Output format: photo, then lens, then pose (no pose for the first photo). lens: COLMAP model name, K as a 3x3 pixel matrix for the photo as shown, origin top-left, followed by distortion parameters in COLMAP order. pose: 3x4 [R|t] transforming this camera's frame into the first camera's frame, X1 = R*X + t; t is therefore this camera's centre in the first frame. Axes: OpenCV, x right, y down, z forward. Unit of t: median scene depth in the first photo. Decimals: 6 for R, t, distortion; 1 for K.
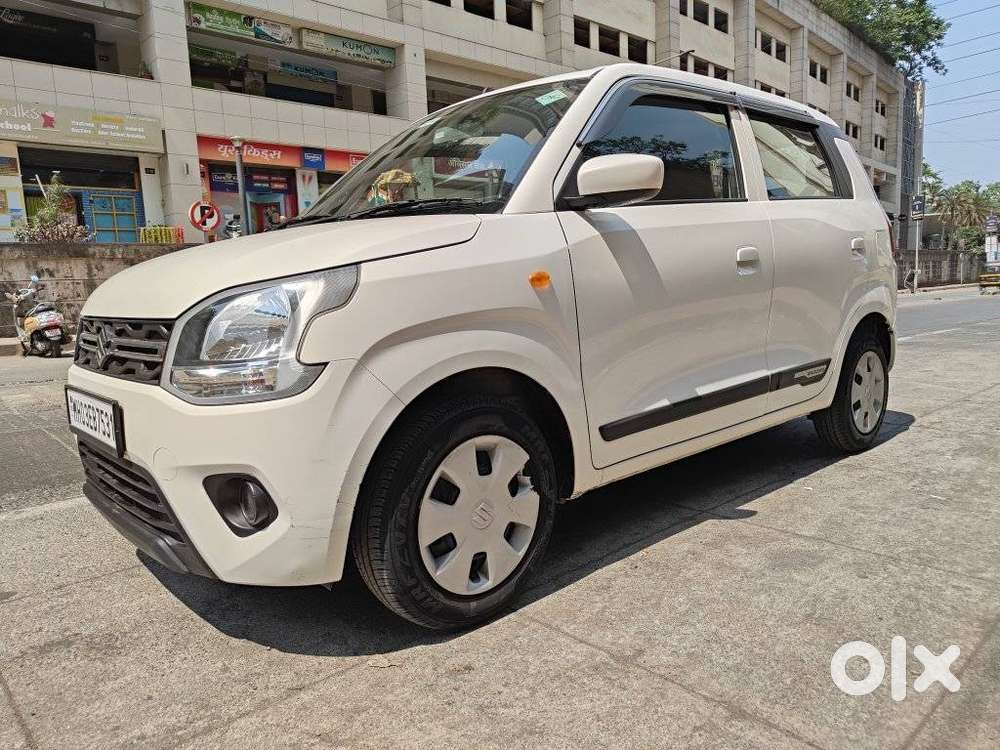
lens RADIAL K [[699.2, 0, 502.9], [0, 699.2, 372.9], [0, 0, 1]] dist [0.001624, 0.006567]
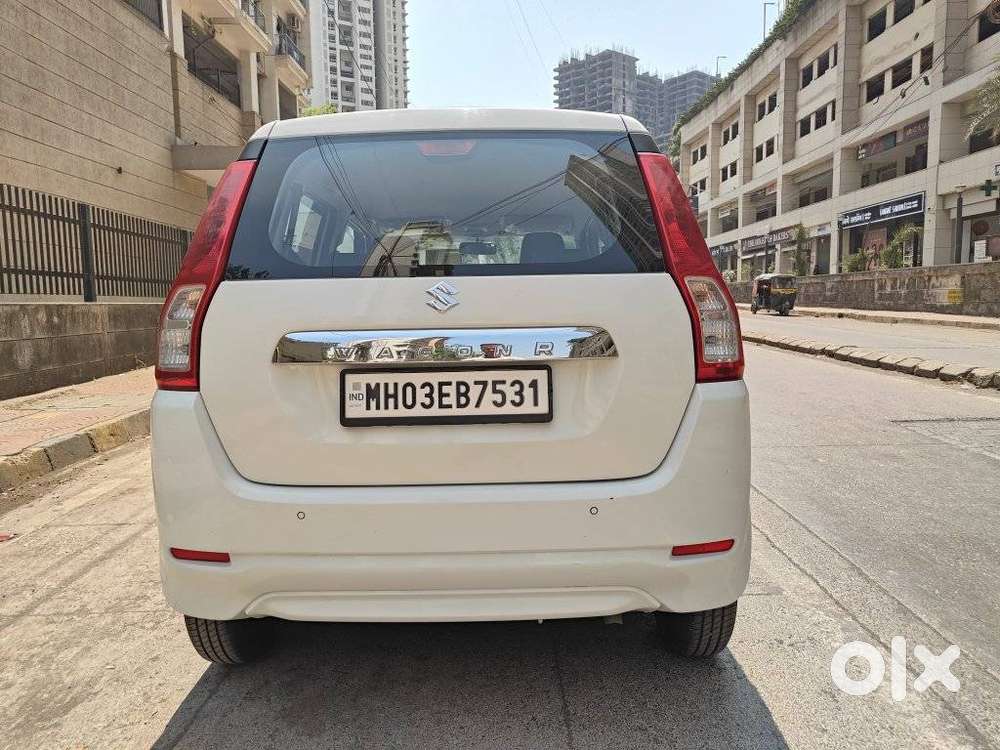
lens RADIAL K [[695.1, 0, 500.0], [0, 695.1, 375.0], [0, 0, 1]] dist [0.004833, 0.003295]
pose [[-0.678500, 0.130534, -0.722910, 1.104632], [-0.047226, 0.974299, 0.220251, -0.435312], [0.733081, 0.183580, -0.654897, 2.218097]]
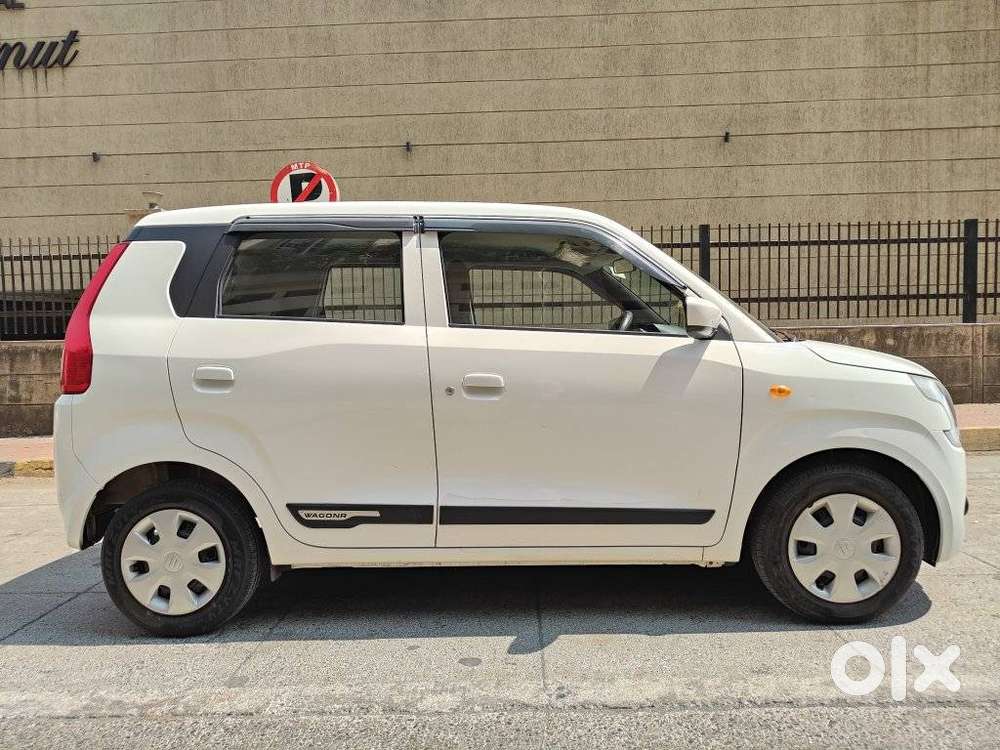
lens RADIAL K [[695.0, 0, 501.0], [0, 695.0, 374.9], [0, 0, 1]] dist [0.002386, 0.006696]
pose [[-0.712174, 0.026067, 0.701519, -0.830600], [0.138983, 0.984765, 0.104503, -0.330691], [-0.688107, 0.171924, -0.704947, 2.215633]]
